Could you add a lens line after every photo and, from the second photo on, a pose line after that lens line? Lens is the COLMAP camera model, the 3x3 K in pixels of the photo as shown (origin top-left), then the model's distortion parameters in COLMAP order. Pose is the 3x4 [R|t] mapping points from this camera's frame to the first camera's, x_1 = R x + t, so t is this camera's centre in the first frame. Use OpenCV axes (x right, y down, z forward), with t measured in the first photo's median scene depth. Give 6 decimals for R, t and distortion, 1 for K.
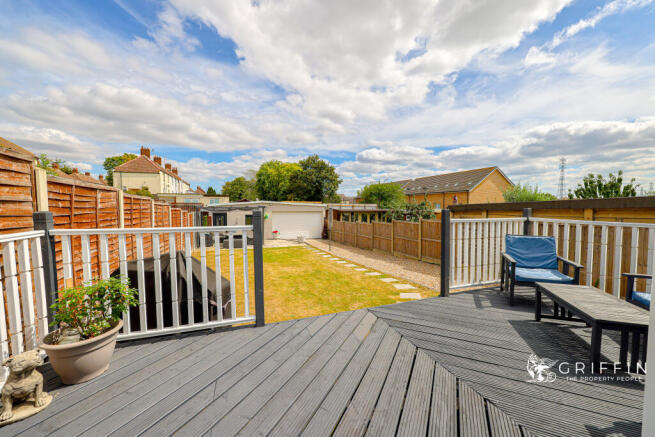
lens RADIAL K [[260.8, 0, 326.2], [0, 260.8, 226.4], [0, 0, 1]] dist [0.002183, 0.000293]
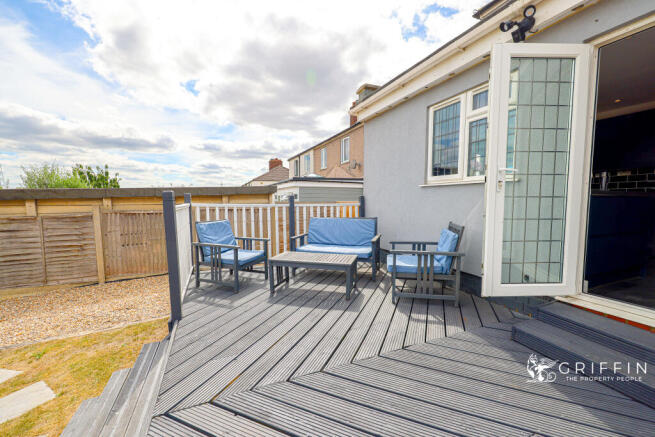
lens RADIAL K [[260.8, 0, 326.2], [0, 260.8, 226.4], [0, 0, 1]] dist [0.002183, 0.000293]
pose [[-0.067360, -0.103340, 0.992363, -0.054285], [0.075304, 0.991258, 0.108336, -0.004597], [-0.994883, 0.082027, -0.058989, 0.153210]]
